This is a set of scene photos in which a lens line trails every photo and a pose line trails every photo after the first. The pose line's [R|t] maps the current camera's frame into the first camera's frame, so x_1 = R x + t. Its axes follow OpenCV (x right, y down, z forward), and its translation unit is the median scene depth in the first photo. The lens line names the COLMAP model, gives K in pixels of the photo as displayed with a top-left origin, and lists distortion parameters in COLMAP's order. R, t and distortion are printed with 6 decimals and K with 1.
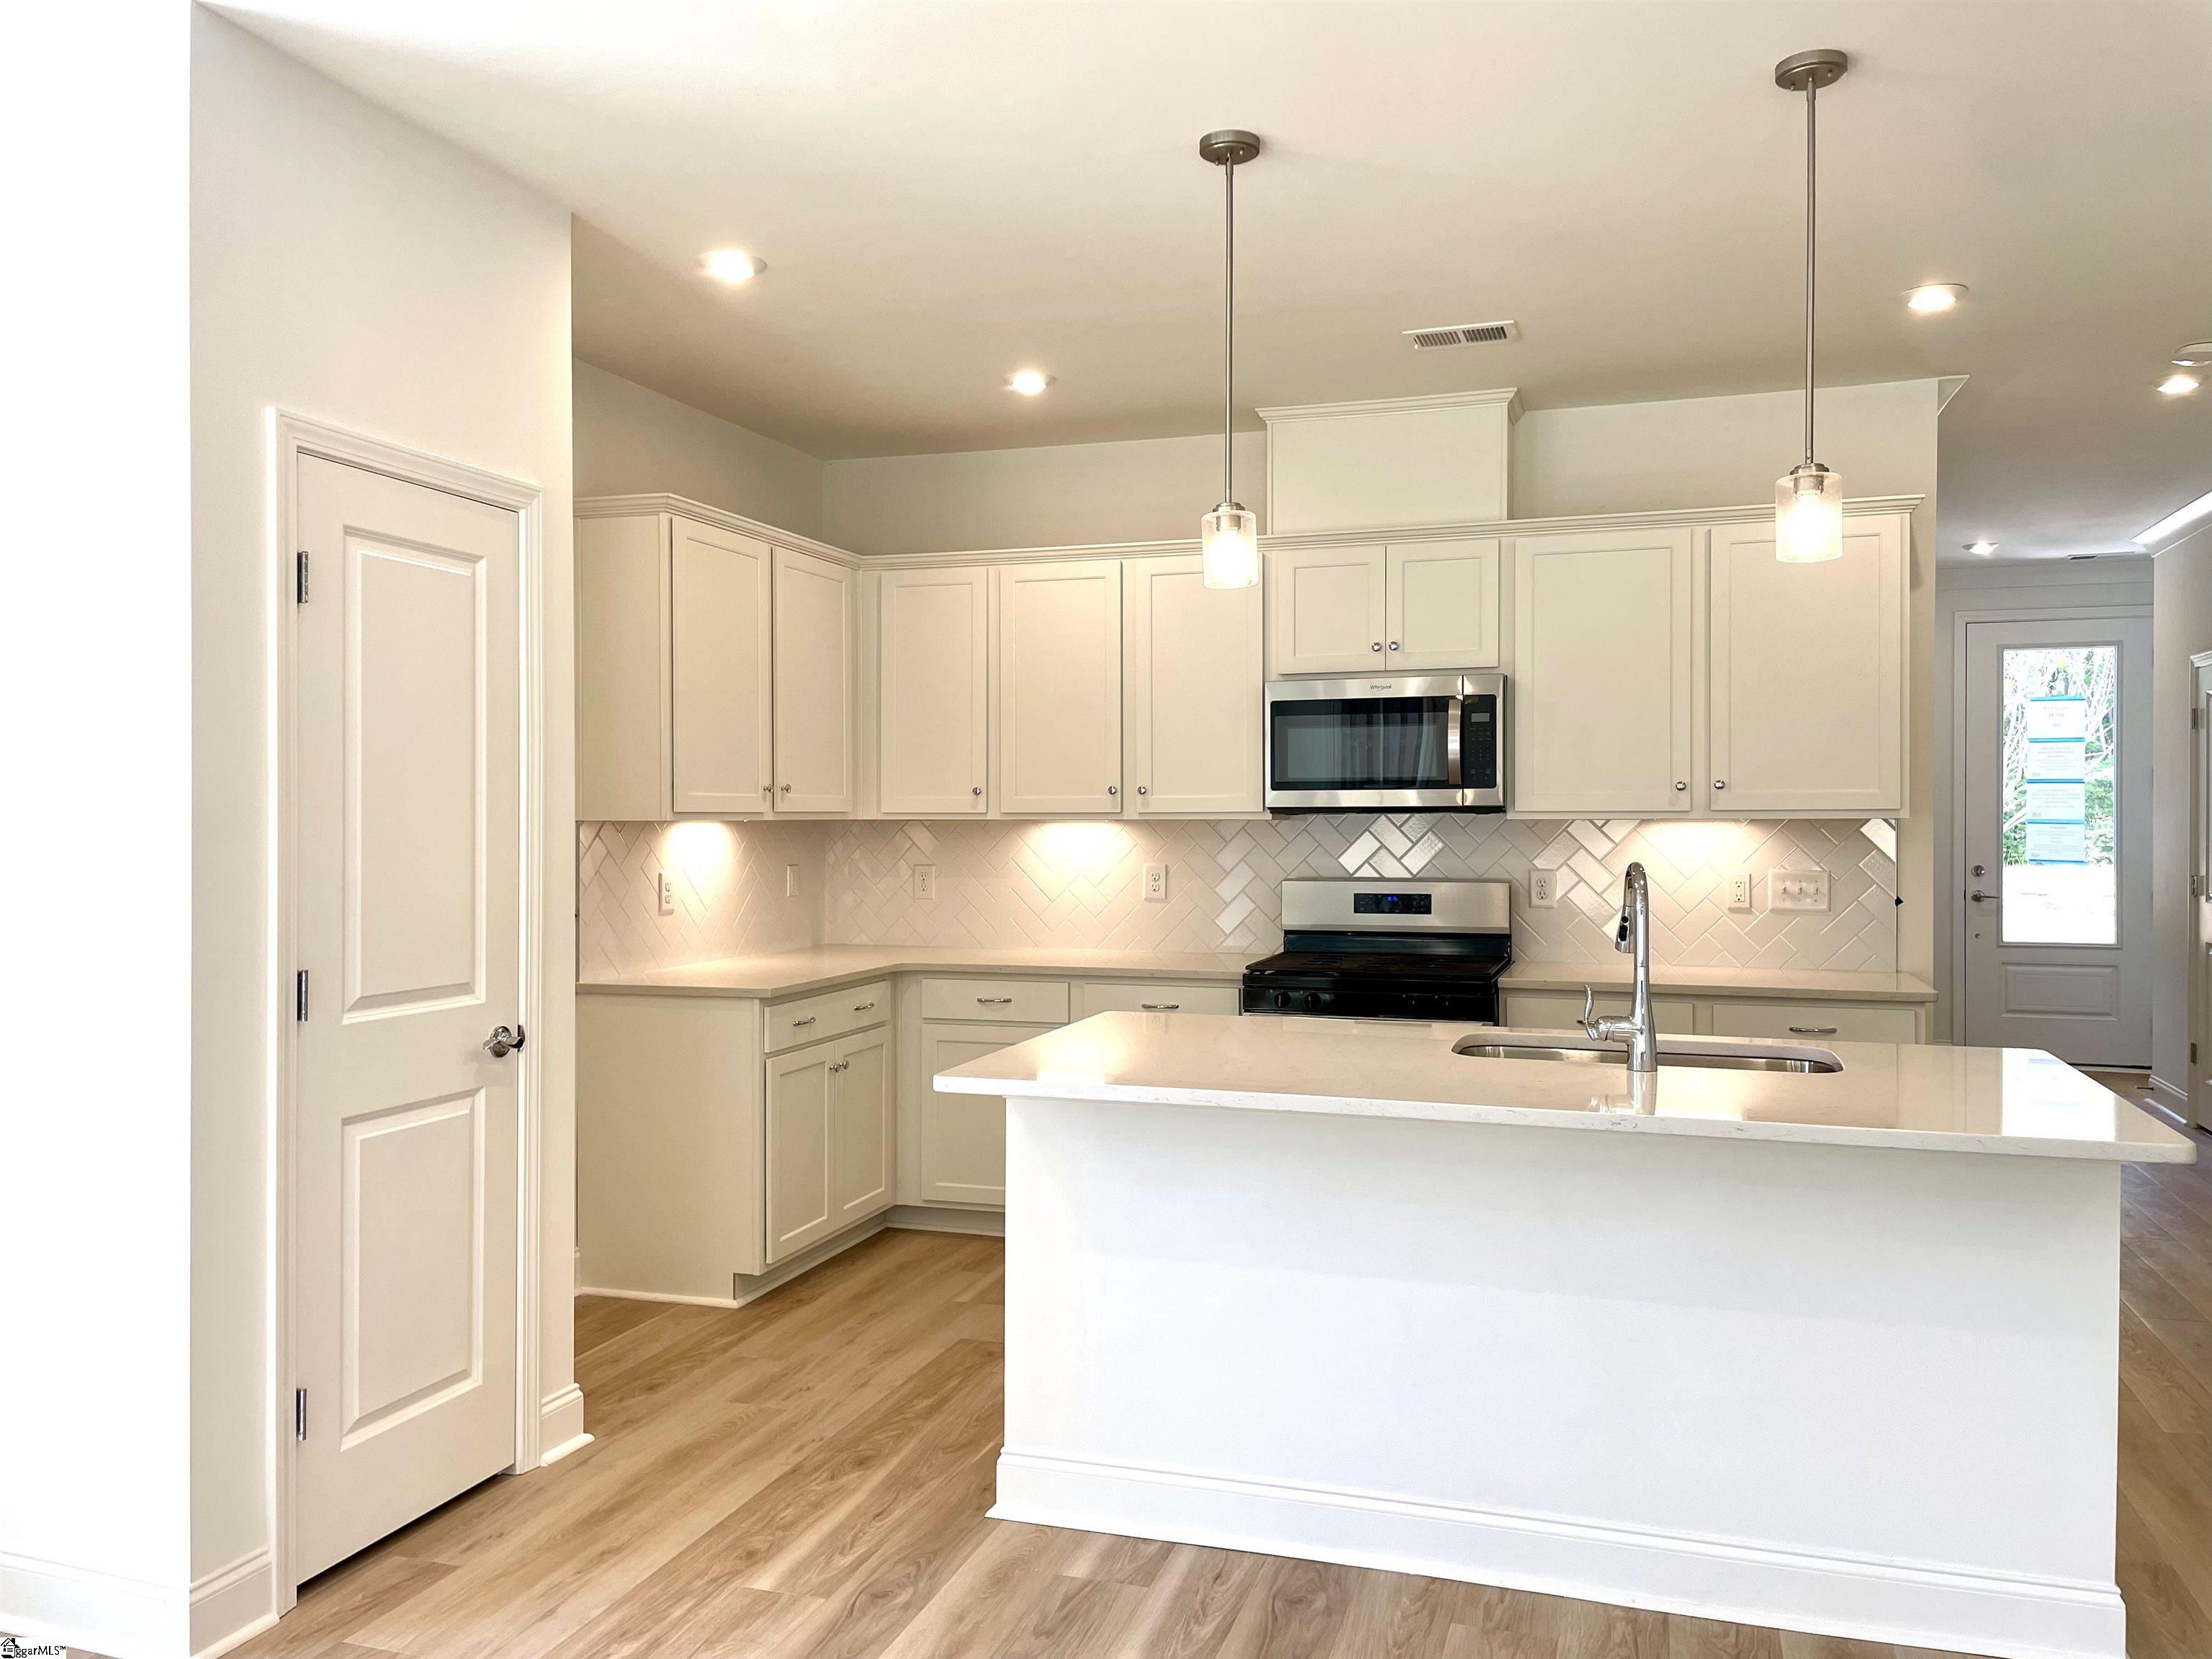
lens RADIAL K [[1674.1, 0, 1102.5], [0, 1674.1, 825.9], [0, 0, 1]] dist [0.039080, -0.044384]
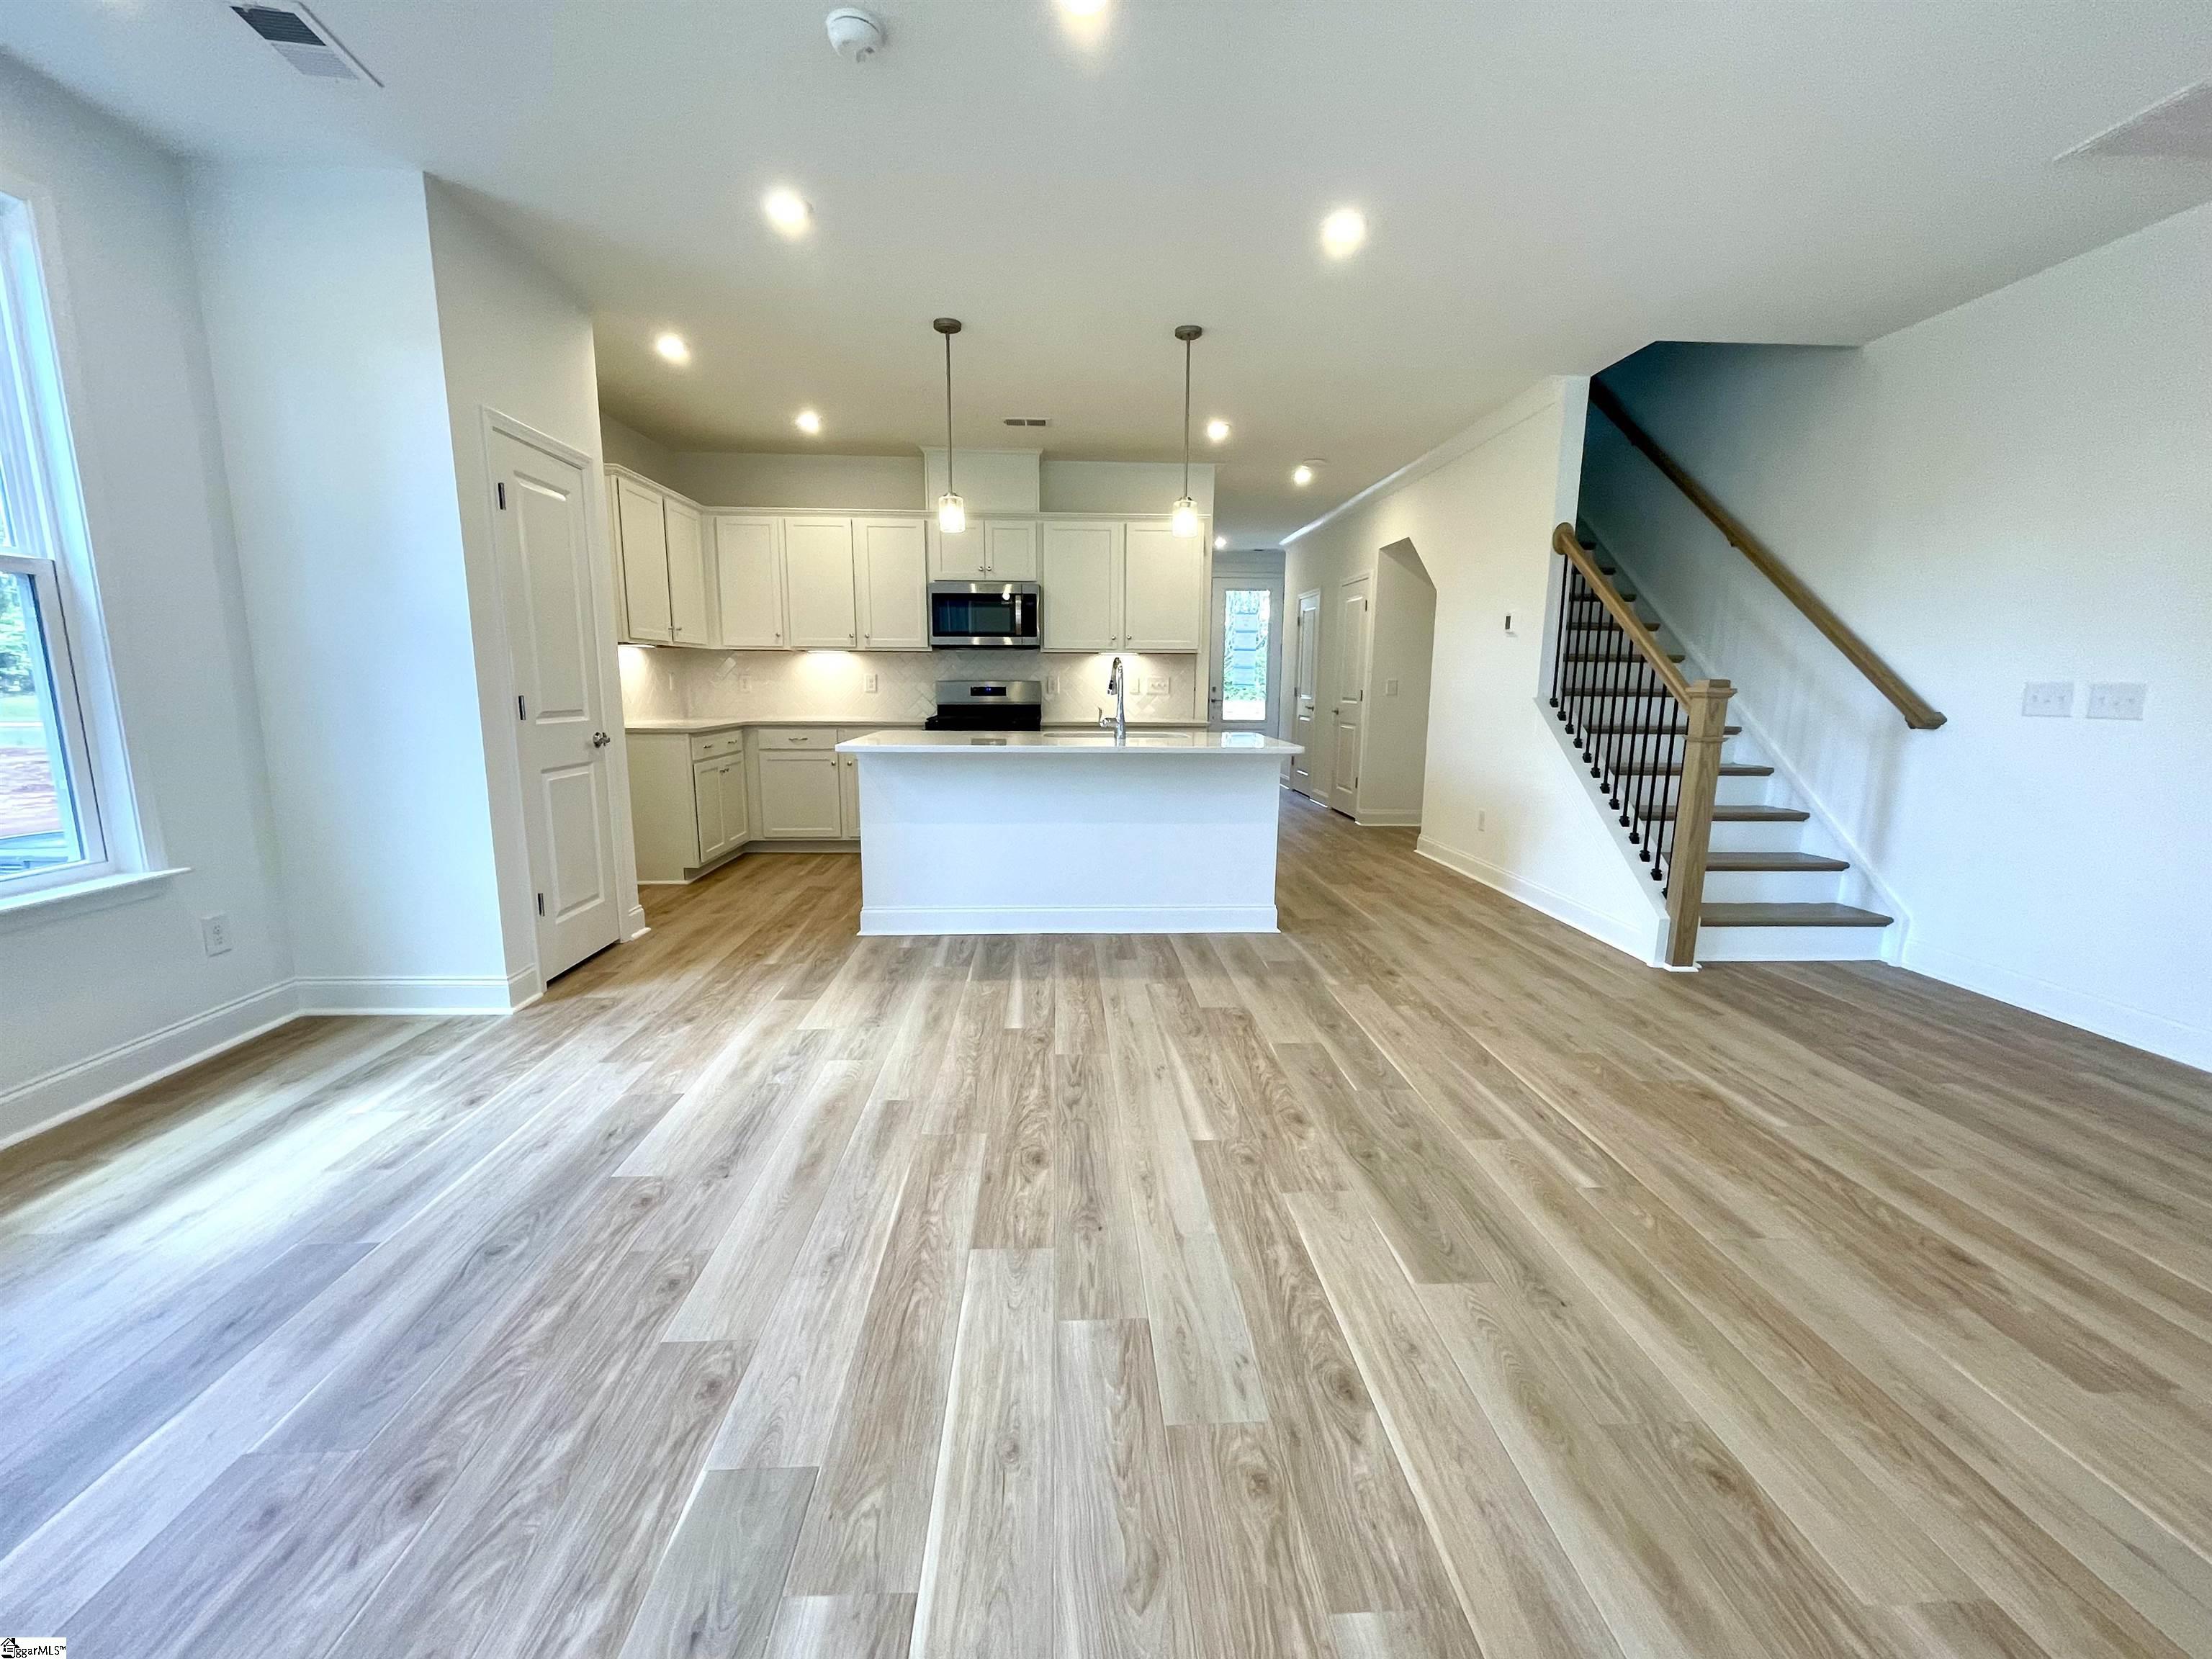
lens RADIAL K [[895.2, 0, 1102.9], [0, 895.2, 828.7], [0, 0, 1]] dist [-0.002561, 0.000030]
pose [[0.931849, -0.051891, 0.359116, -0.120012], [-0.006117, 0.987334, 0.158539, 0.038999], [-0.362794, -0.149931, 0.919729, -0.160378]]
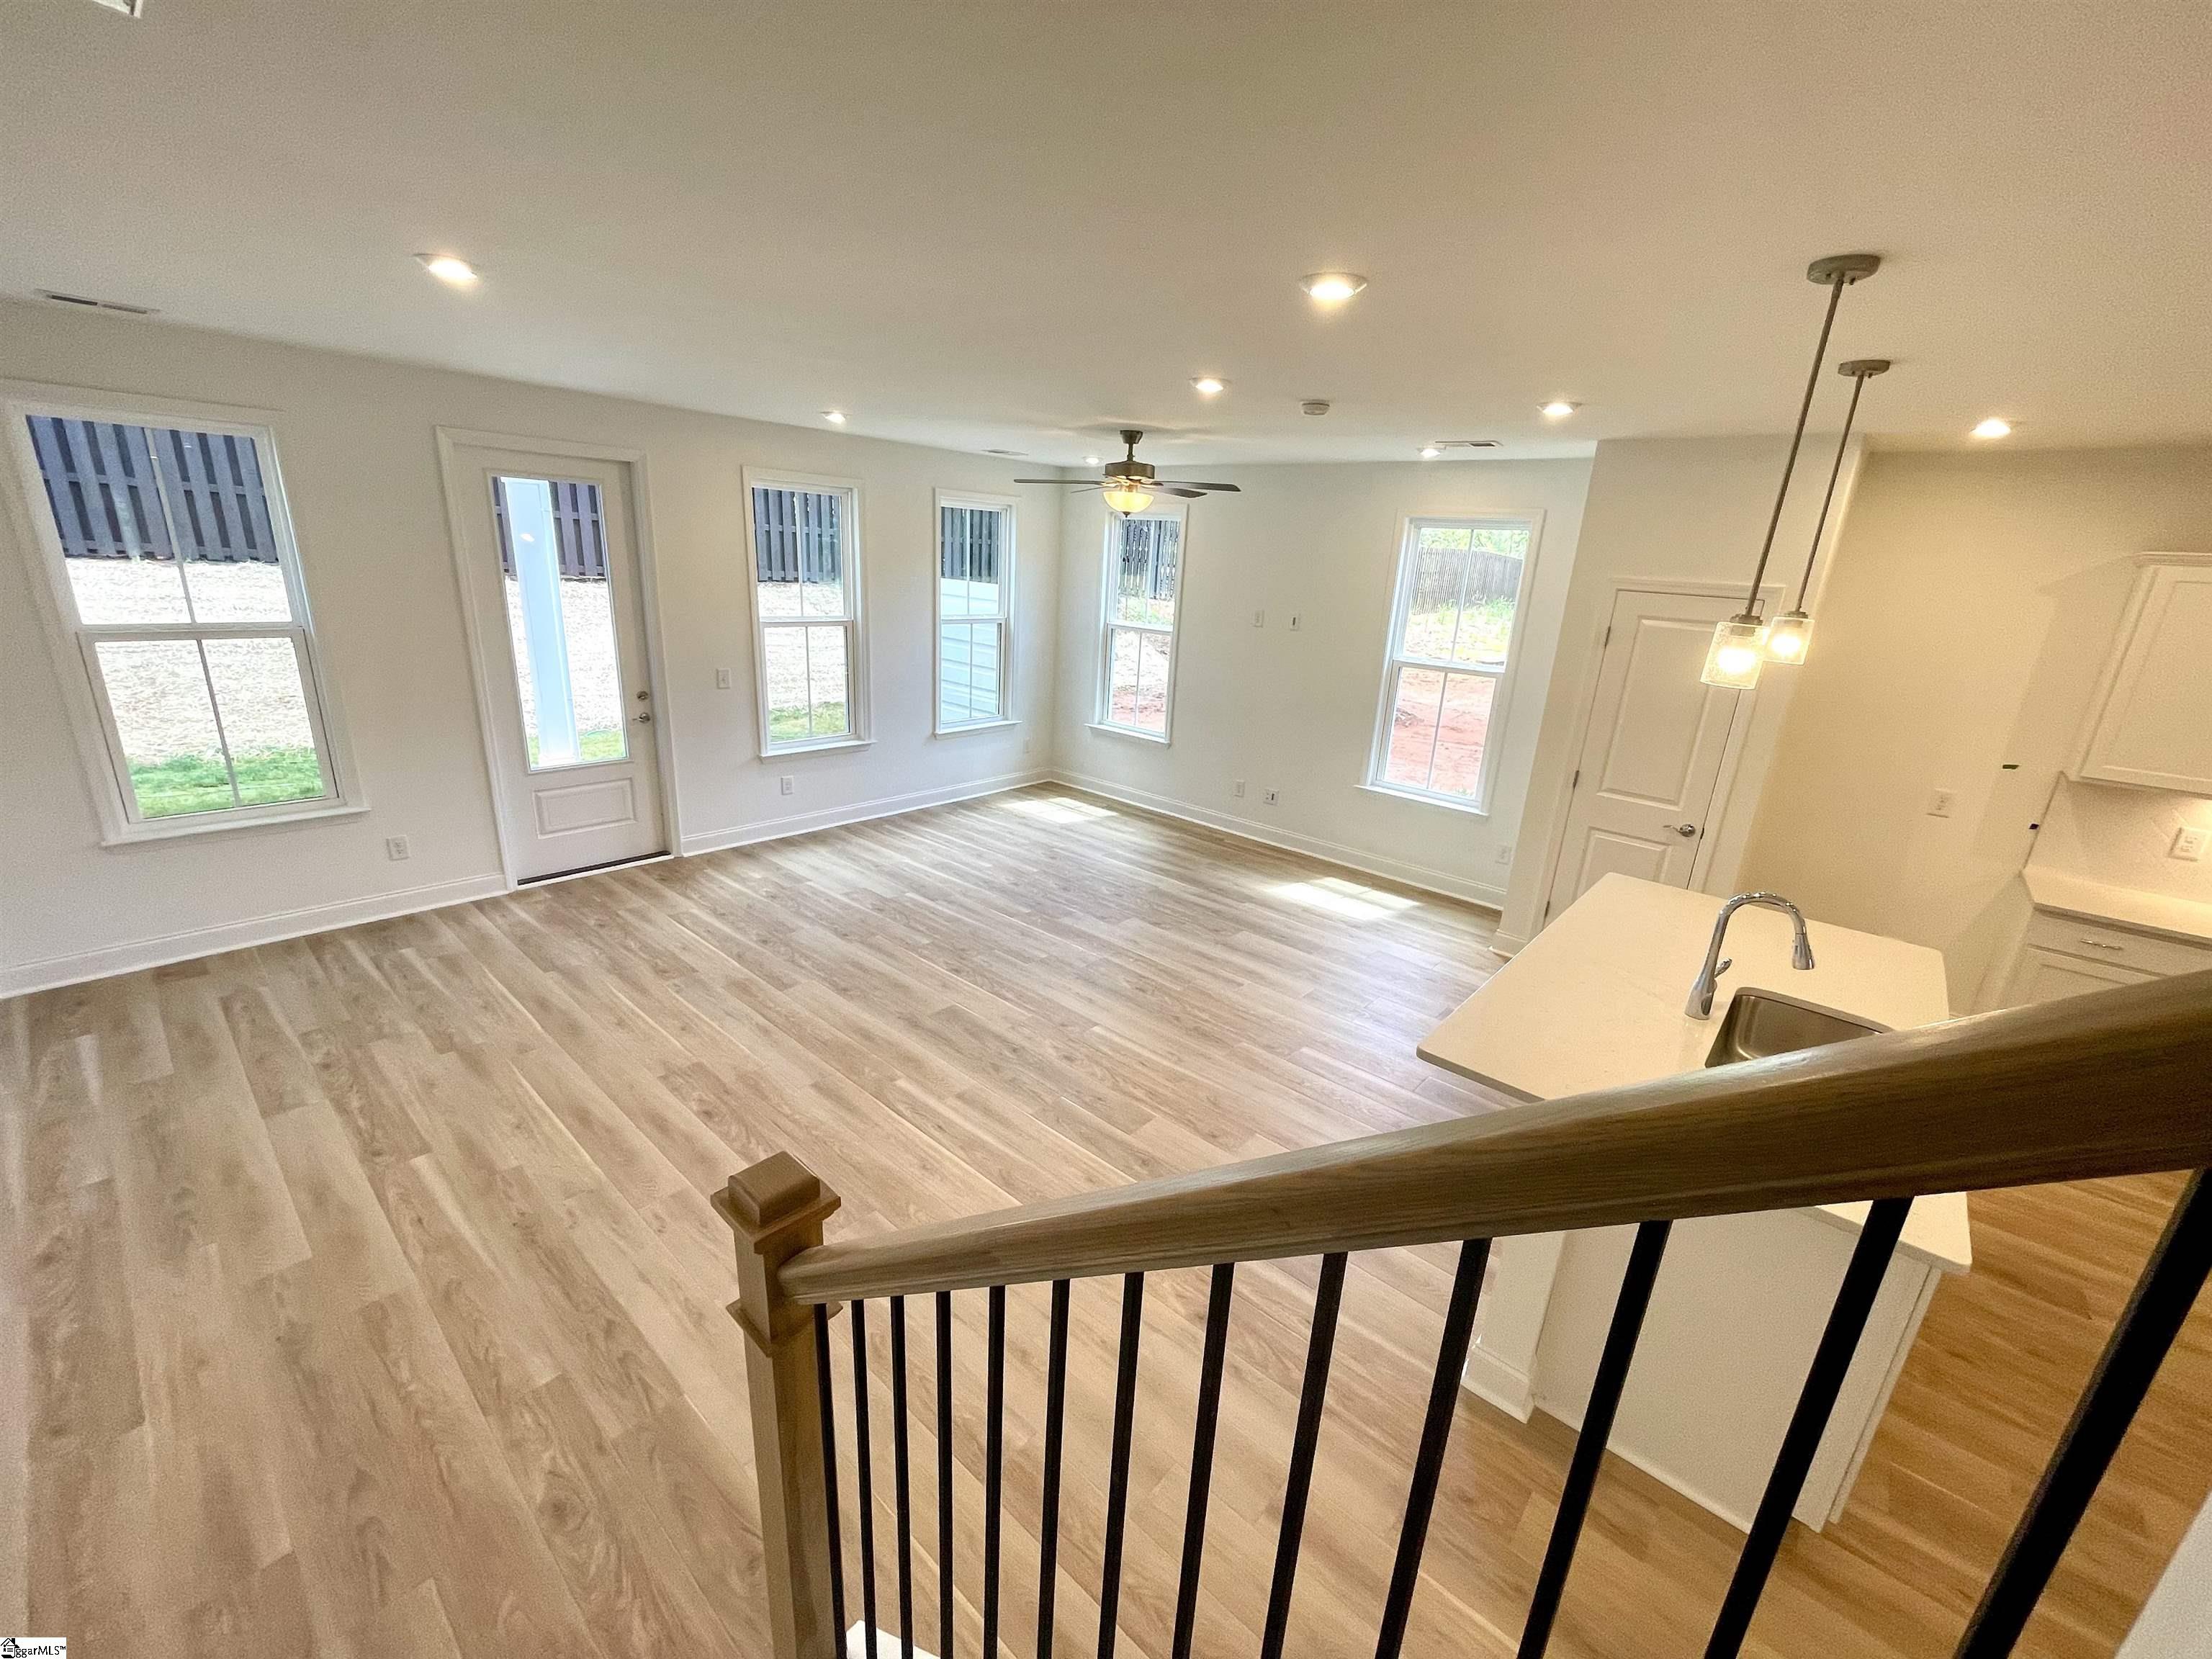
lens RADIAL K [[895.2, 0, 1100.5], [0, 895.2, 830.1], [0, 0, 1]] dist [-0.002561, 0.000030]
pose [[-0.397814, 0.249246, -0.882961, 0.718621], [-0.062048, 0.952879, 0.296938, -0.129286], [0.915366, 0.172912, -0.363603, 0.465667]]
